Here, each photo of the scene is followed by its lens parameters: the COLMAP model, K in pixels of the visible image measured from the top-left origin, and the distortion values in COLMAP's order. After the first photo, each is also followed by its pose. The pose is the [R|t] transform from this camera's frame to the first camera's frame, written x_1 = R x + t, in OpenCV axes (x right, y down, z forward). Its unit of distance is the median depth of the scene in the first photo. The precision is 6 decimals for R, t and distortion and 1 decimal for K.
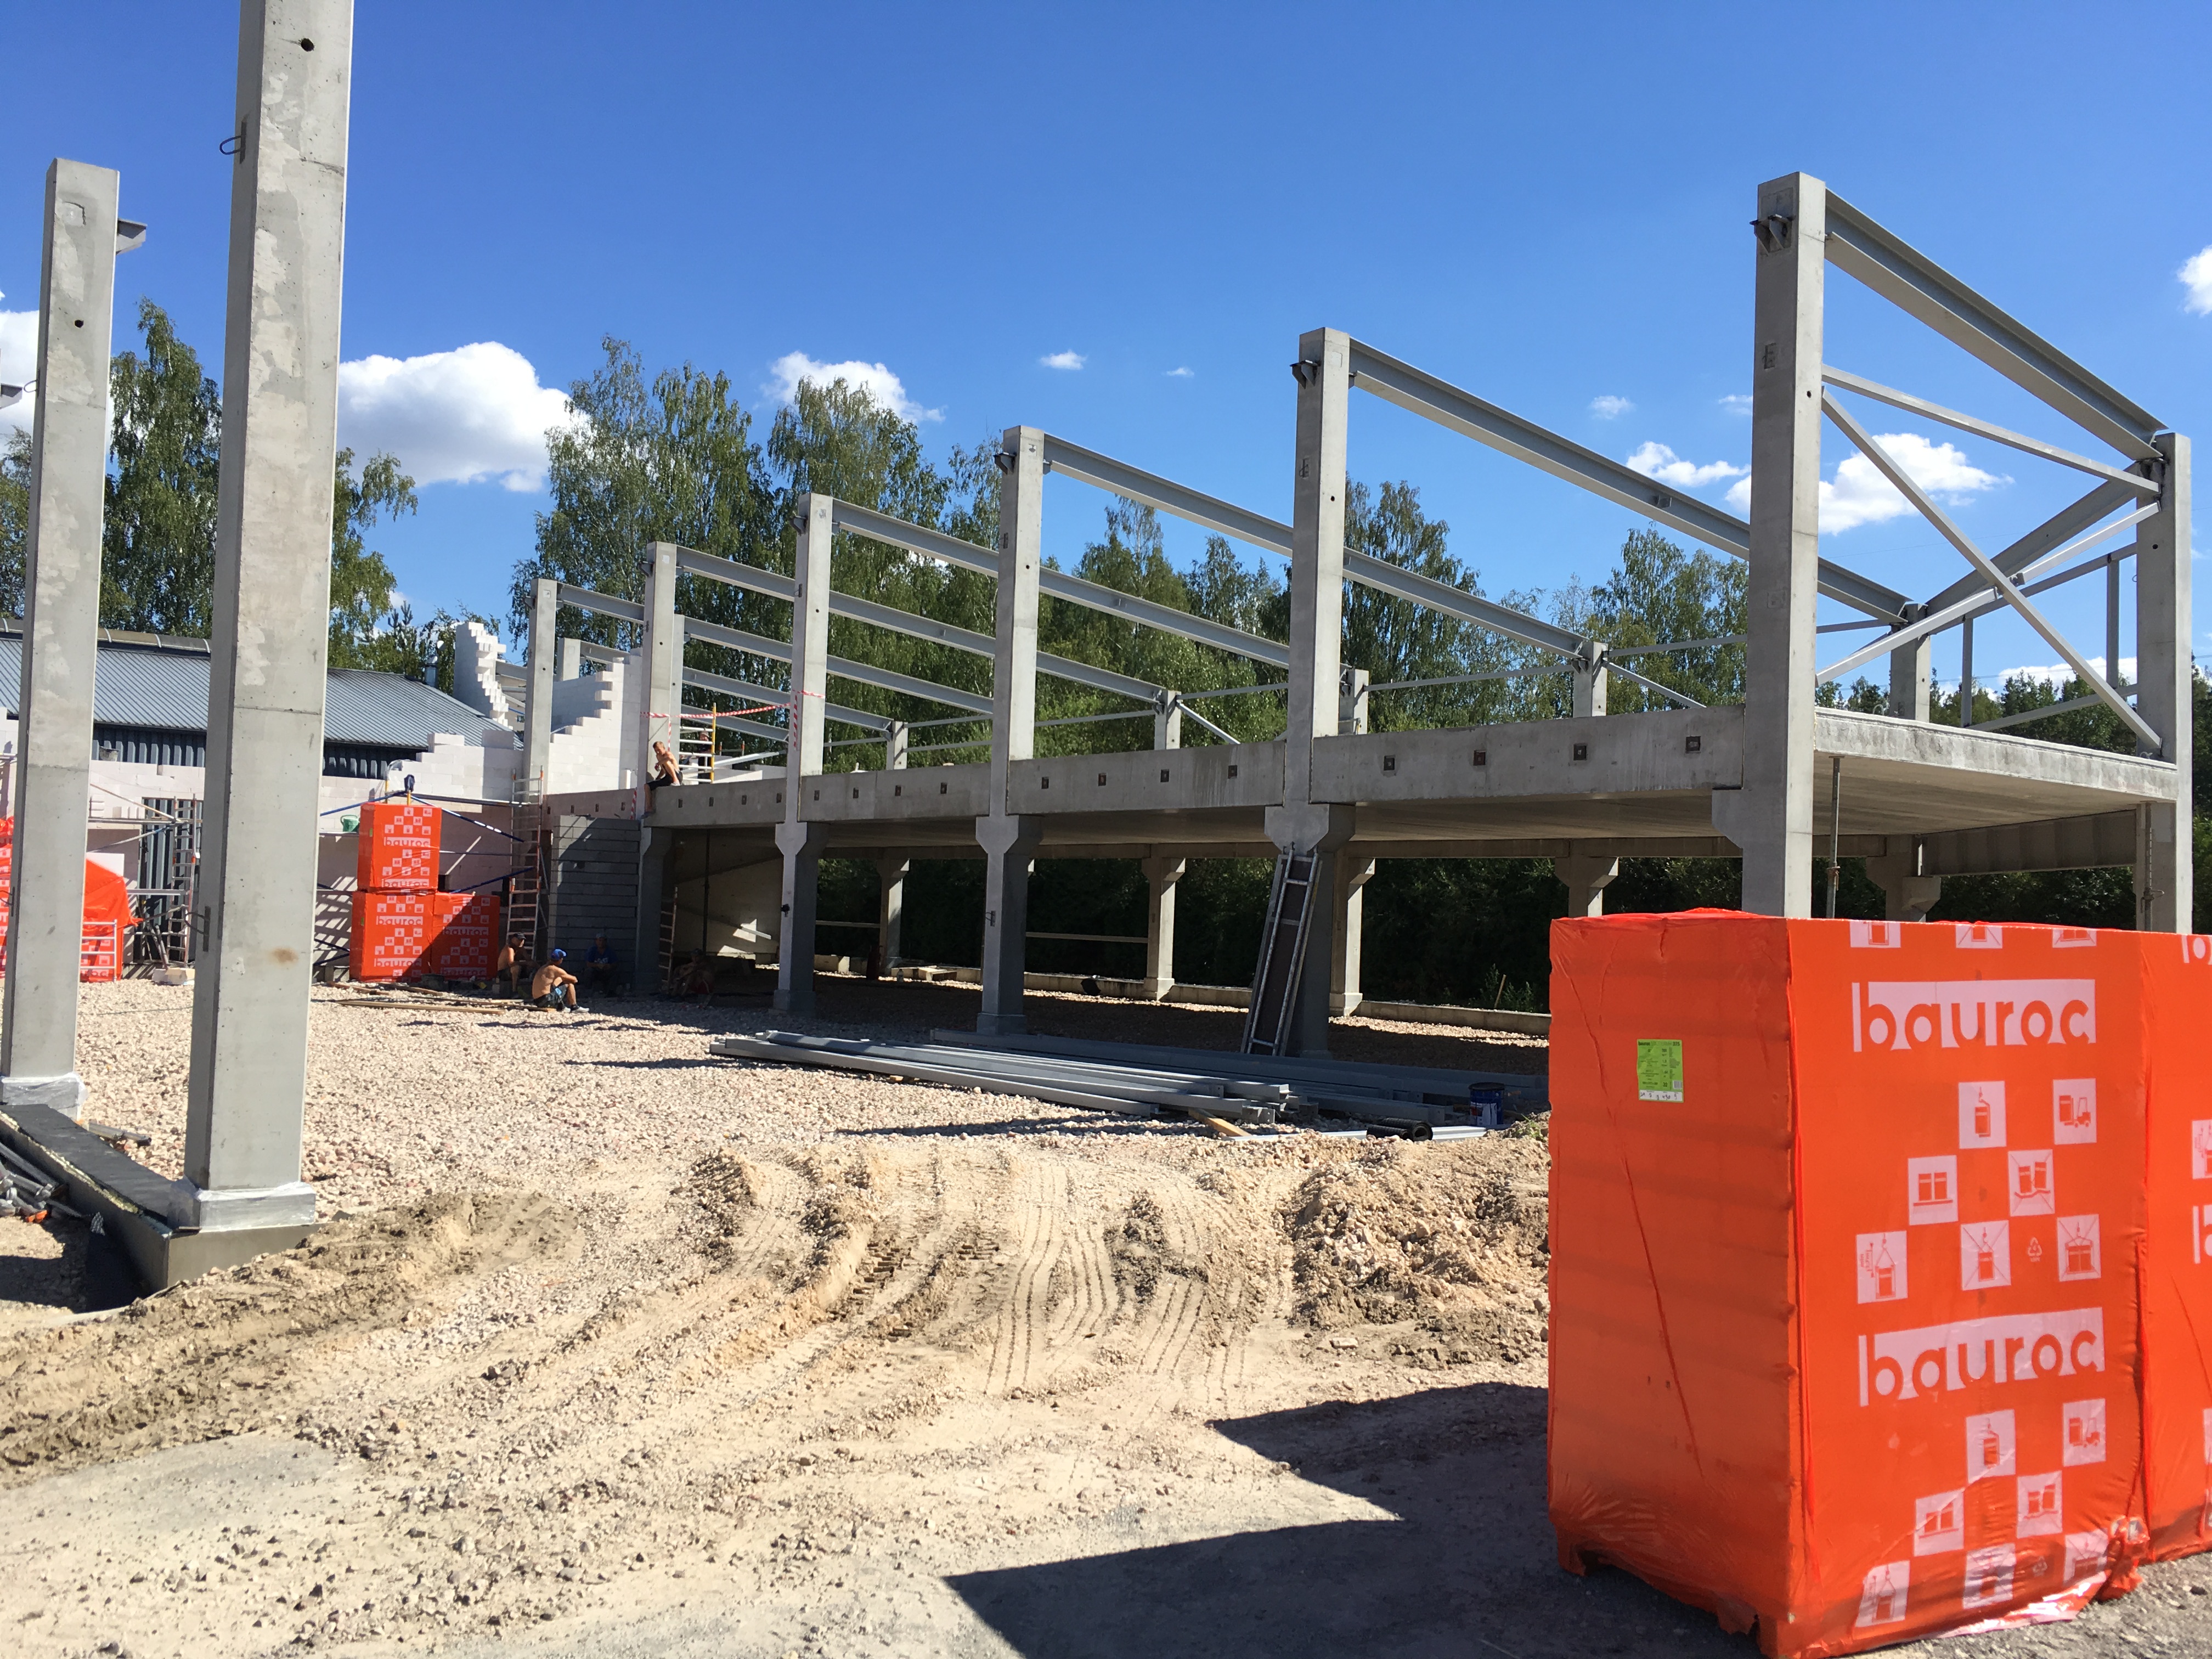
lens RADIAL K [[1872.7, 0, 1149.7], [0, 1872.7, 803.9], [0, 0, 1]] dist [0.033674, -0.012369]
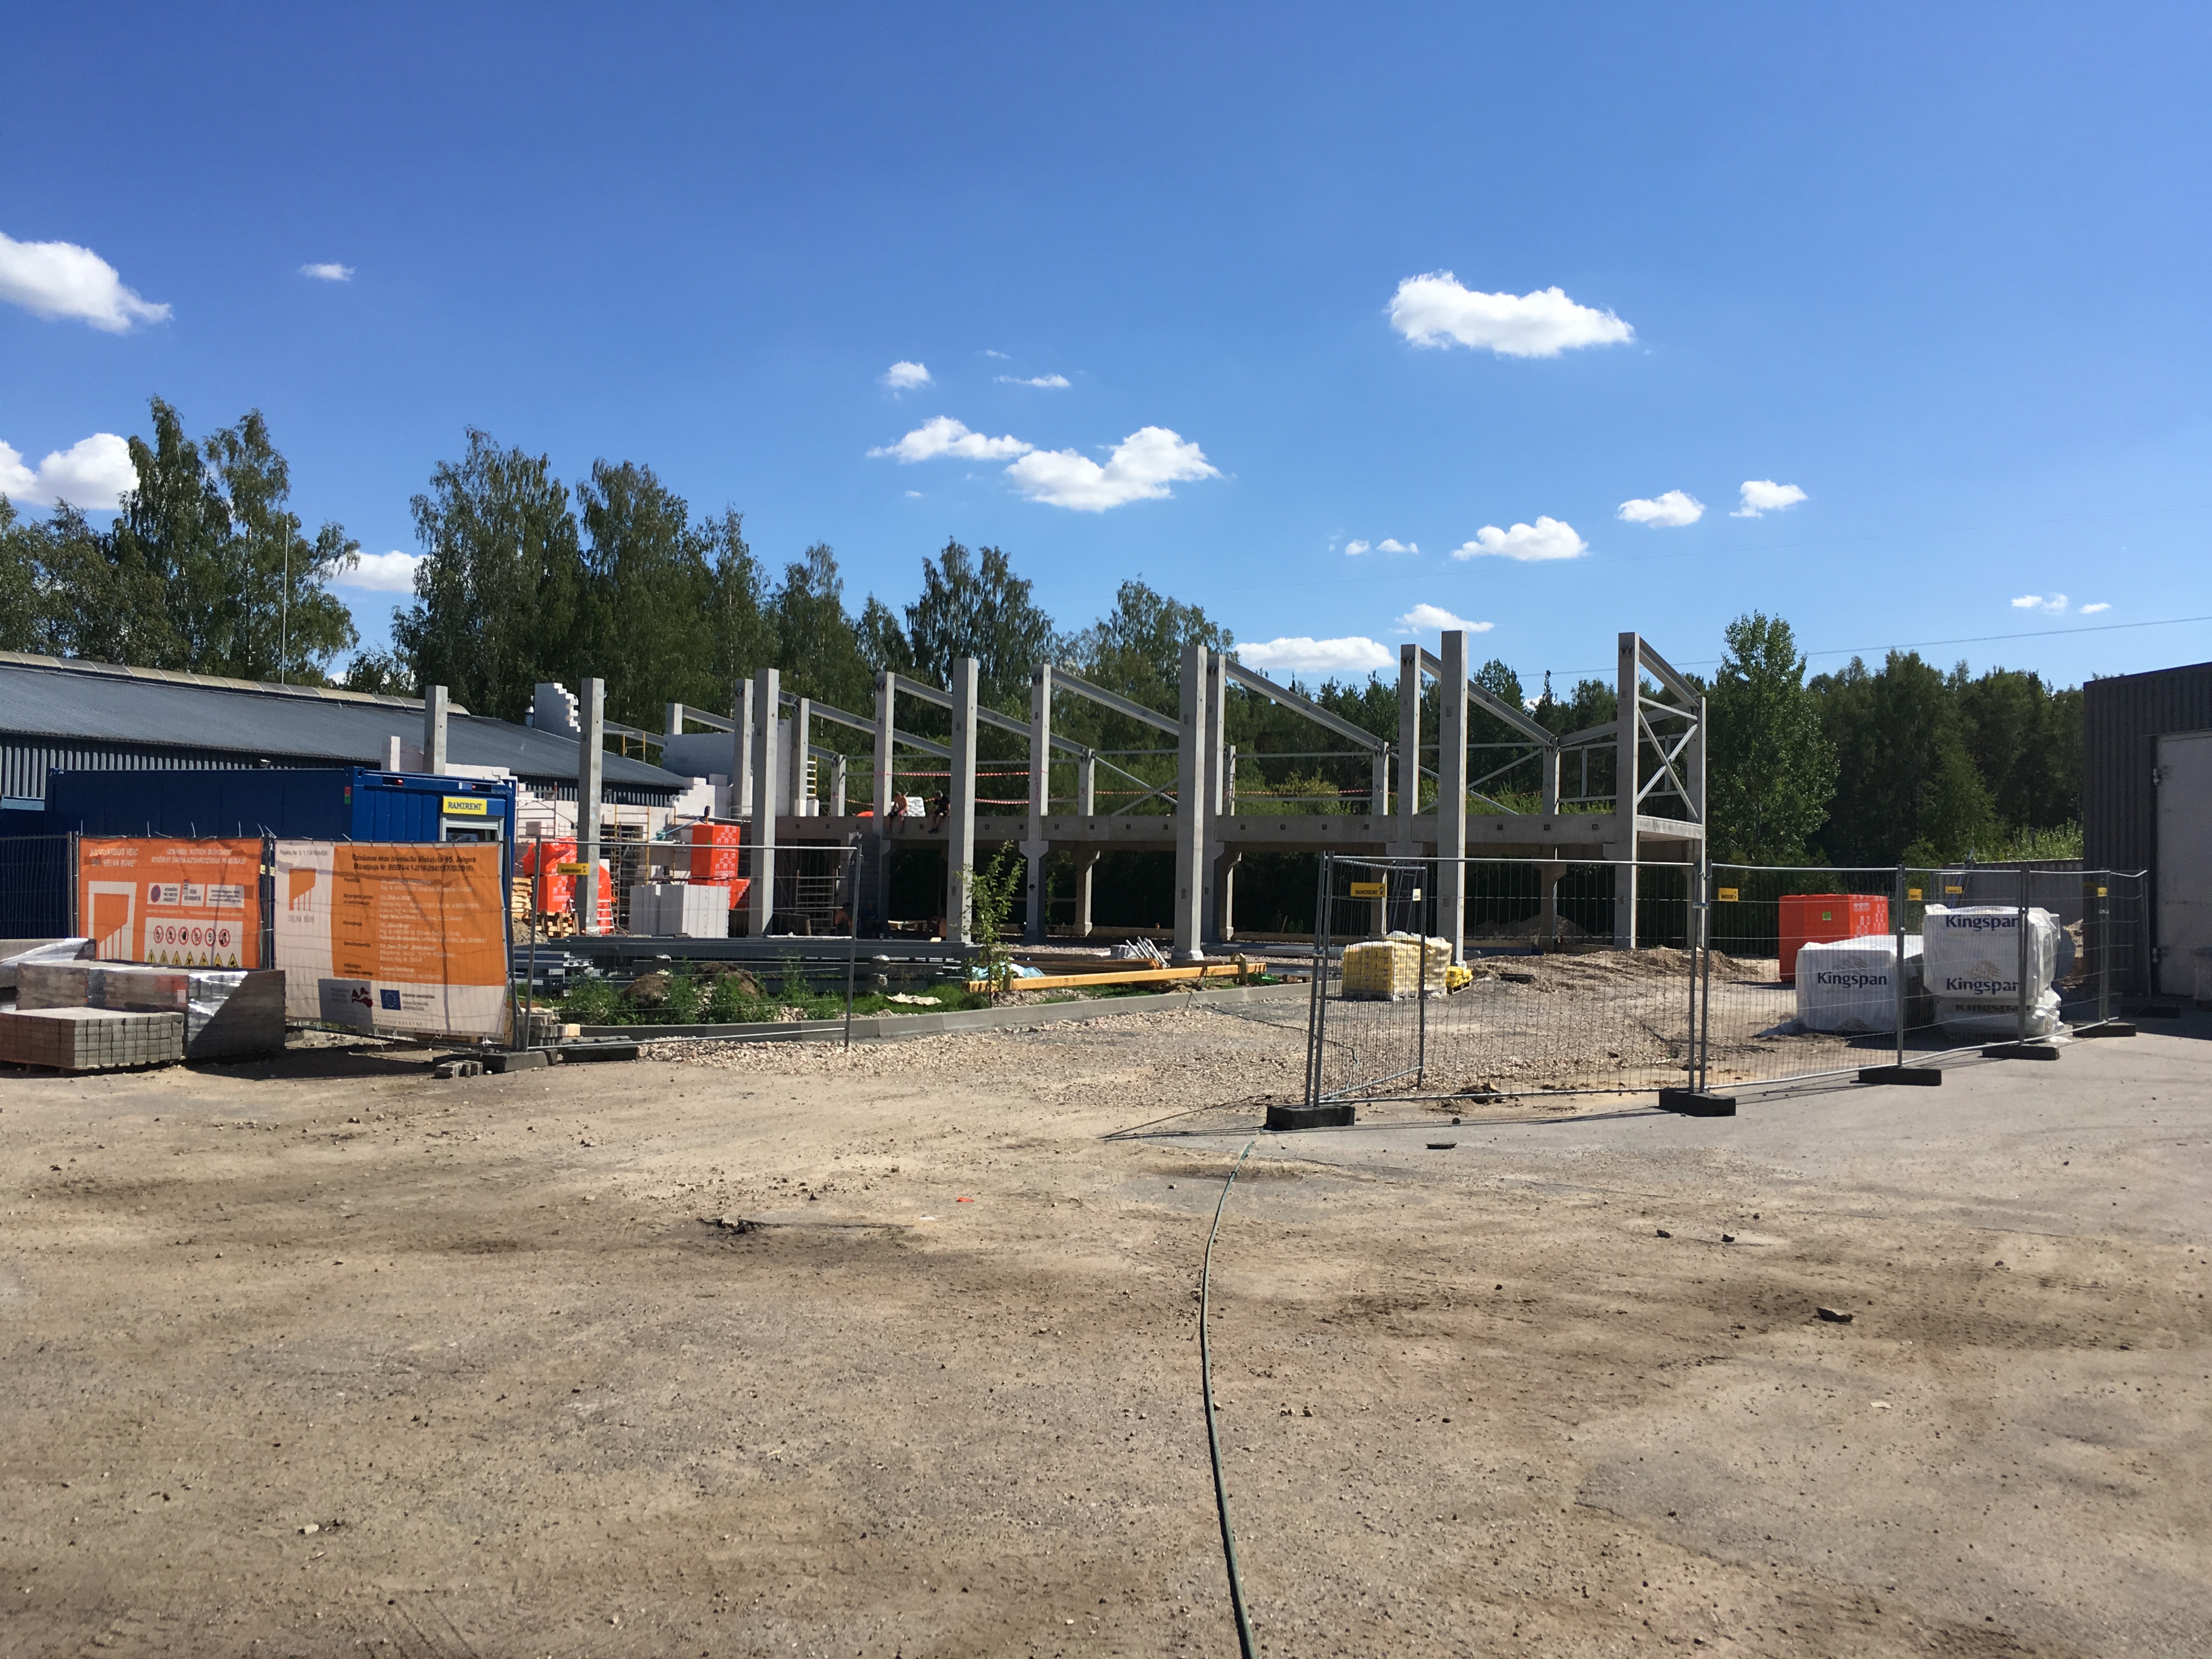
lens RADIAL K [[1872.7, 0, 1141.4], [0, 1872.7, 784.0], [0, 0, 1]] dist [0.033674, -0.012369]
pose [[0.926097, 0.003524, 0.377270, -0.615157], [-0.009193, 0.999870, 0.013227, -0.055517], [-0.377174, -0.015718, 0.926009, -0.593449]]
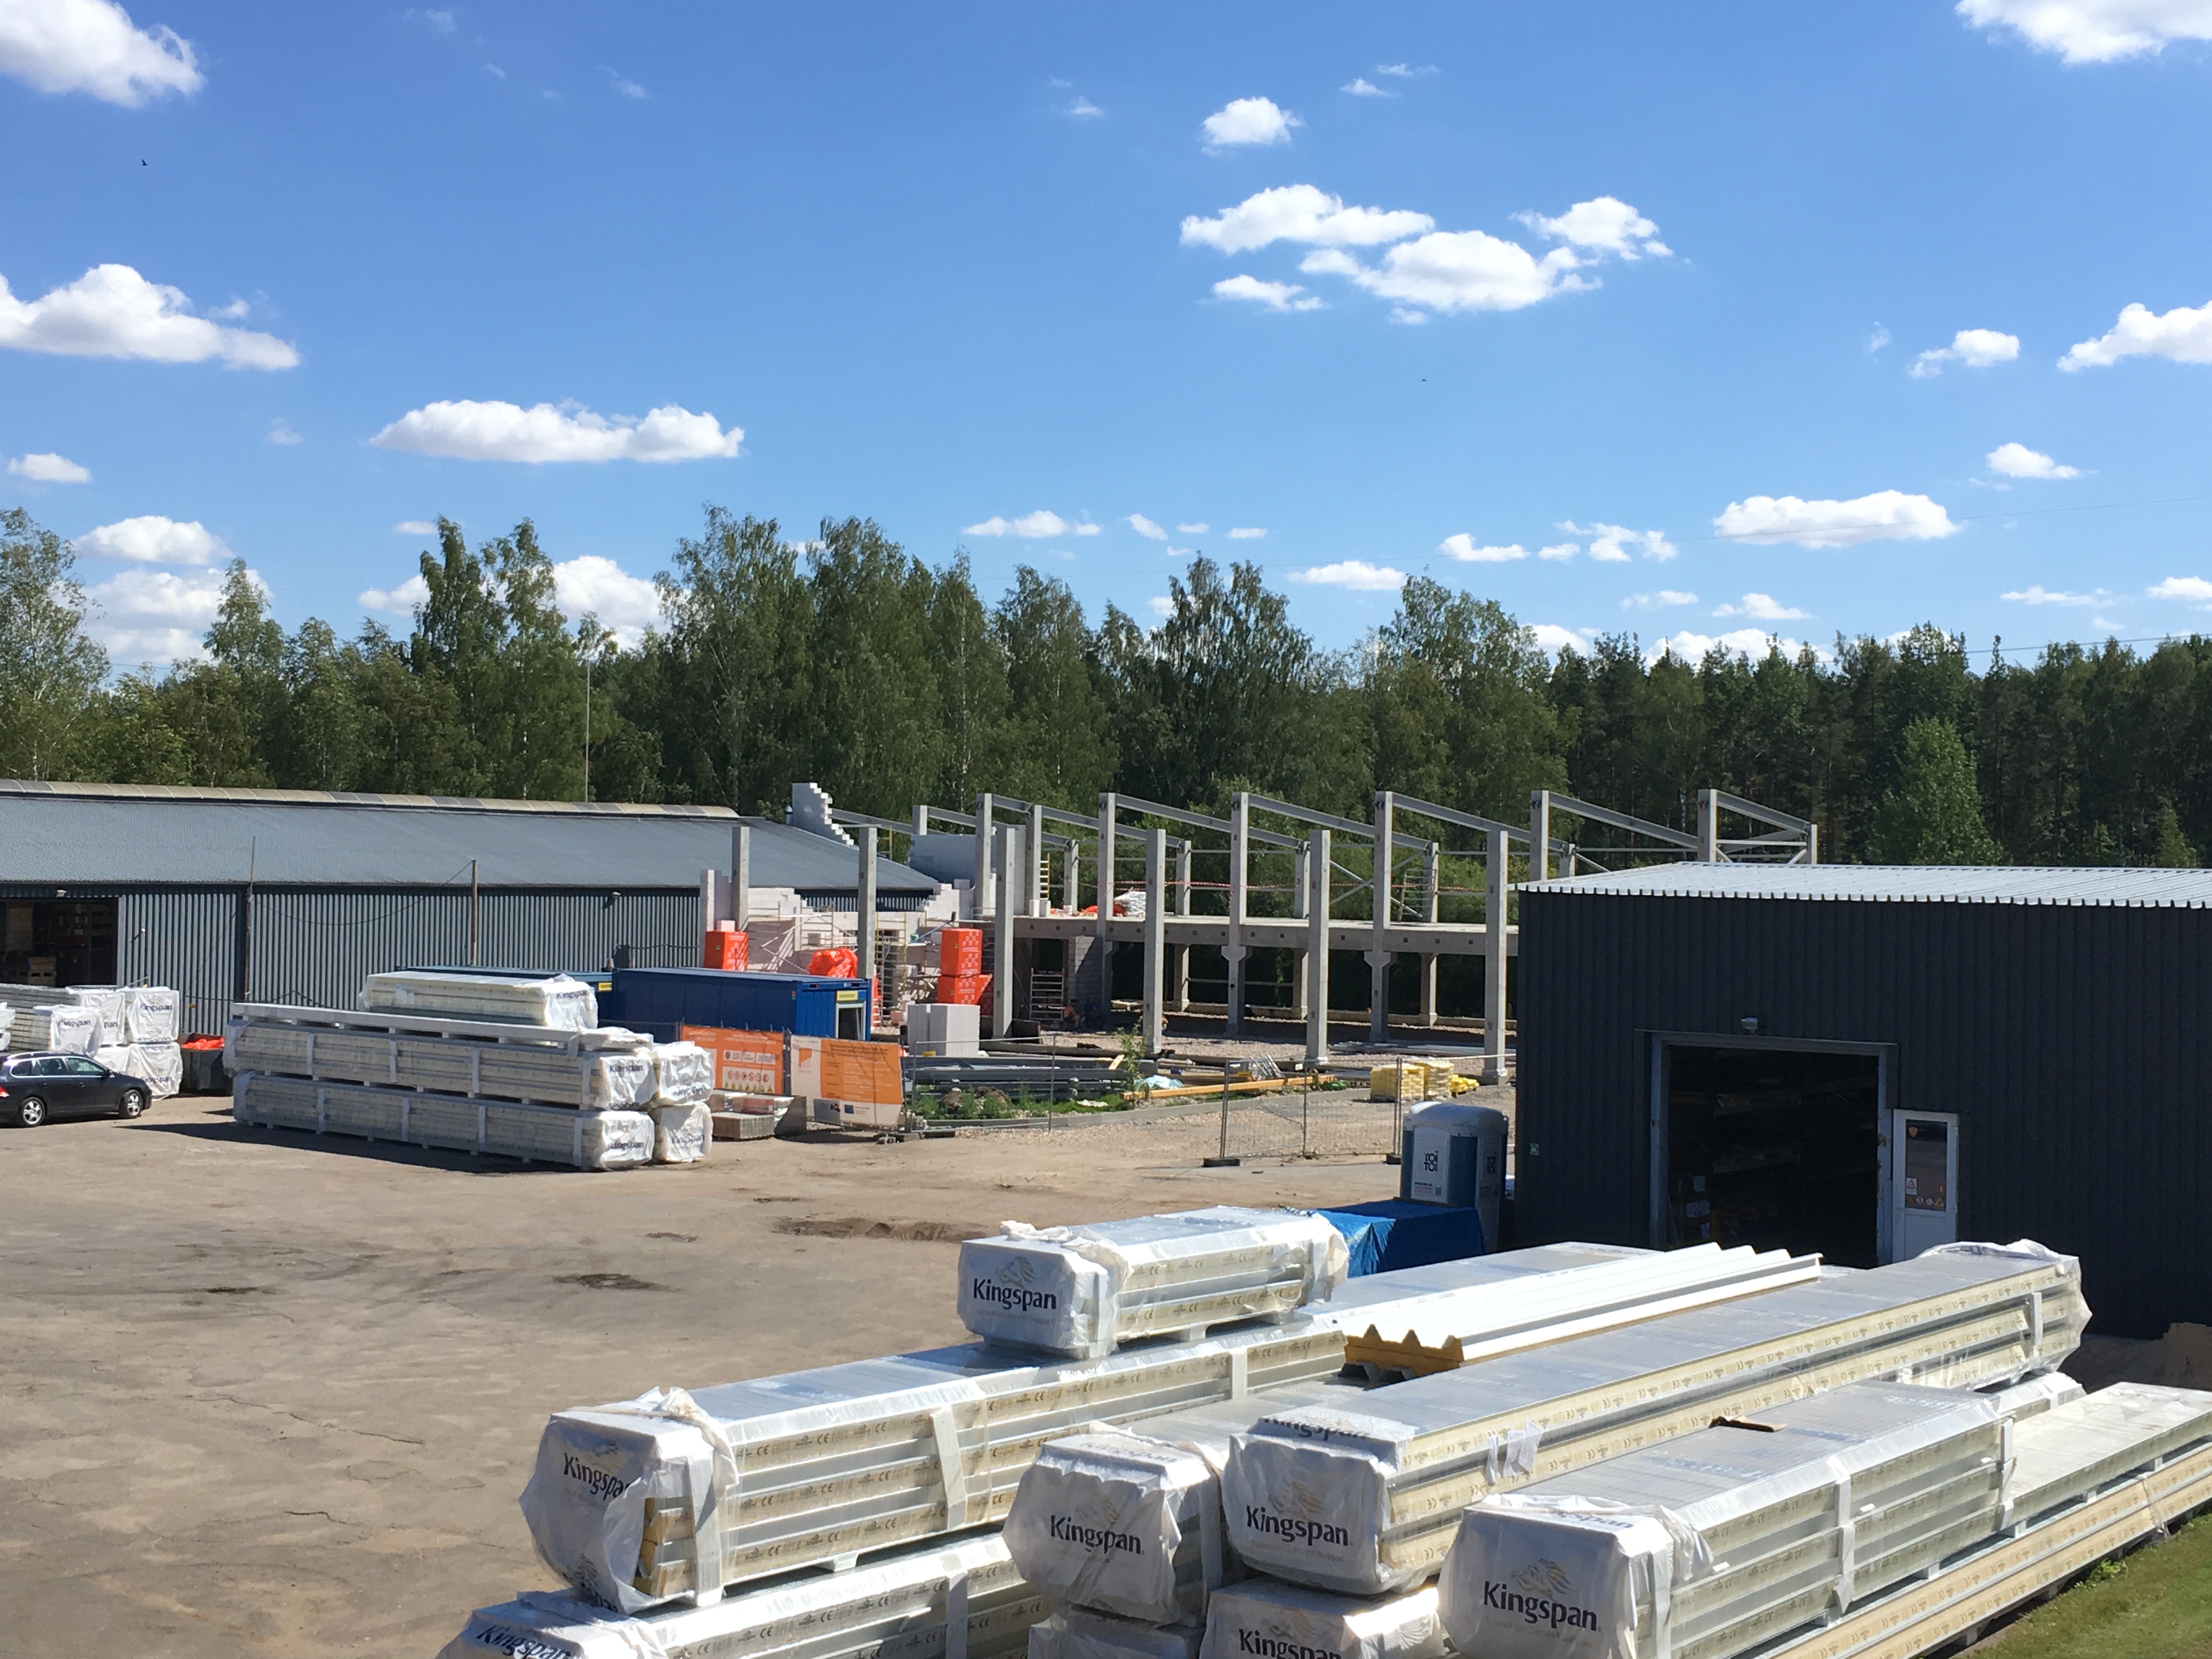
lens RADIAL K [[2793.4, 0, 1118.9], [0, 2793.4, 818.4], [0, 0, 1]] dist [0.138912, 0.000000]
pose [[0.972728, -0.017428, 0.231295, -0.814955], [0.006270, 0.998785, 0.048888, -0.224617], [-0.231866, -0.046105, 0.971655, -1.595805]]
